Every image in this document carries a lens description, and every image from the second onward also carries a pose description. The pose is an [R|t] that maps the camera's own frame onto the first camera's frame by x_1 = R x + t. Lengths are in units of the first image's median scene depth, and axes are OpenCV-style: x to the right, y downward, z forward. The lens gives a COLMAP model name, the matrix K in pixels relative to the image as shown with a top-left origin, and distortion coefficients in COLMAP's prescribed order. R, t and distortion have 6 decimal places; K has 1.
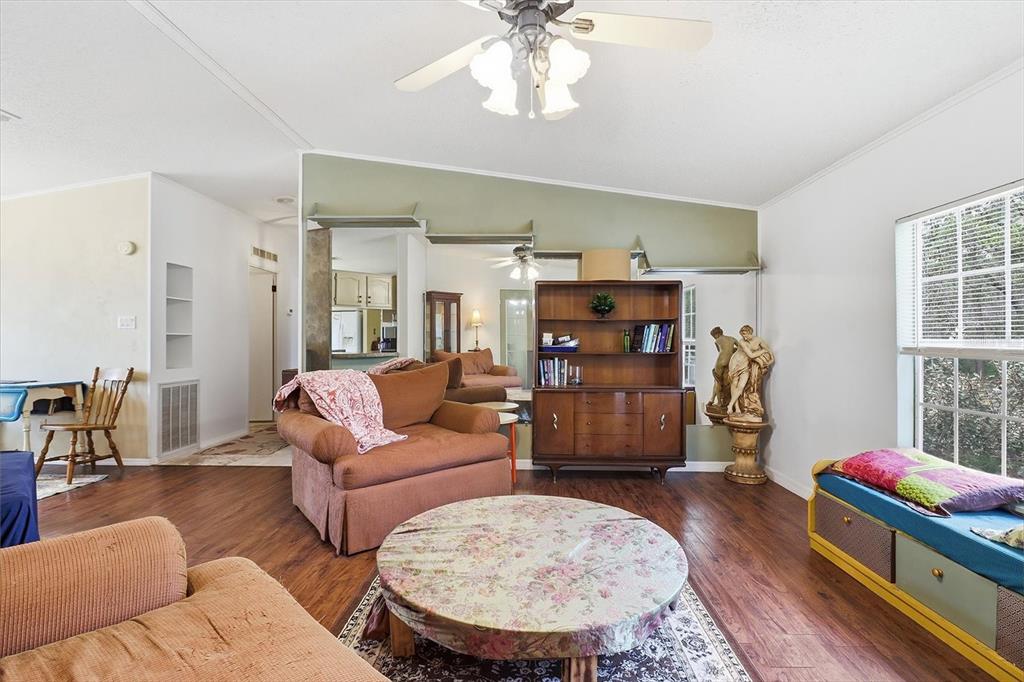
lens RADIAL K [[485.8, 0, 515.0], [0, 485.8, 340.8], [0, 0, 1]] dist [0.000776, -0.009977]
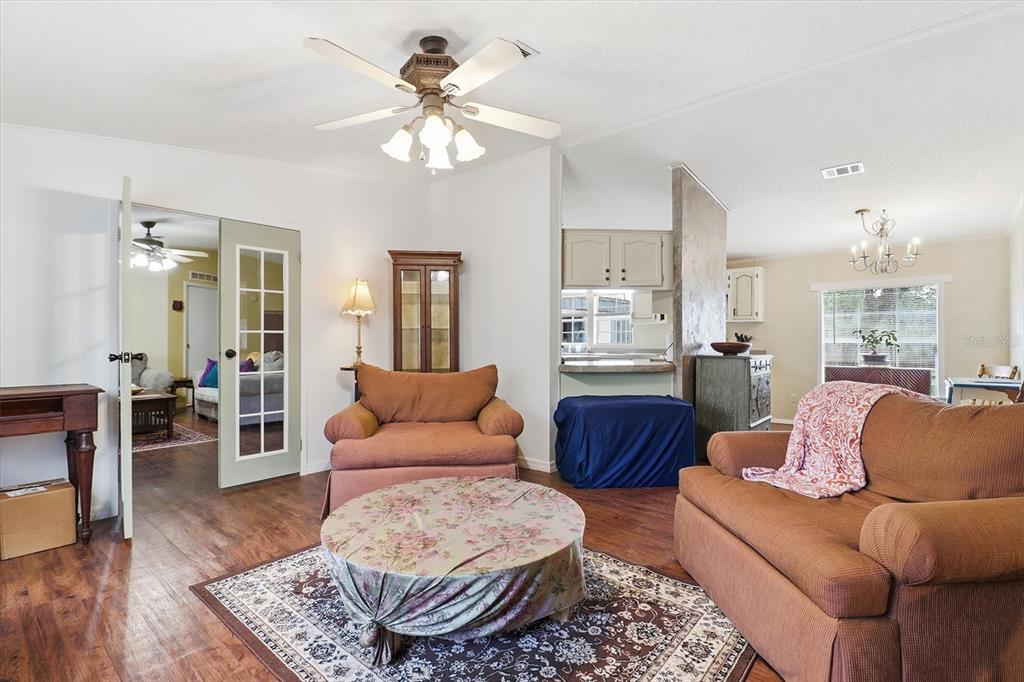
lens RADIAL K [[485.8, 0, 515.0], [0, 485.8, 340.8], [0, 0, 1]] dist [0.000776, -0.009977]
pose [[-0.633336, -0.001758, -0.773875, 0.909369], [-0.002576, 0.999997, -0.000163, -0.000489], [0.773872, 0.001890, -0.633339, 1.976254]]
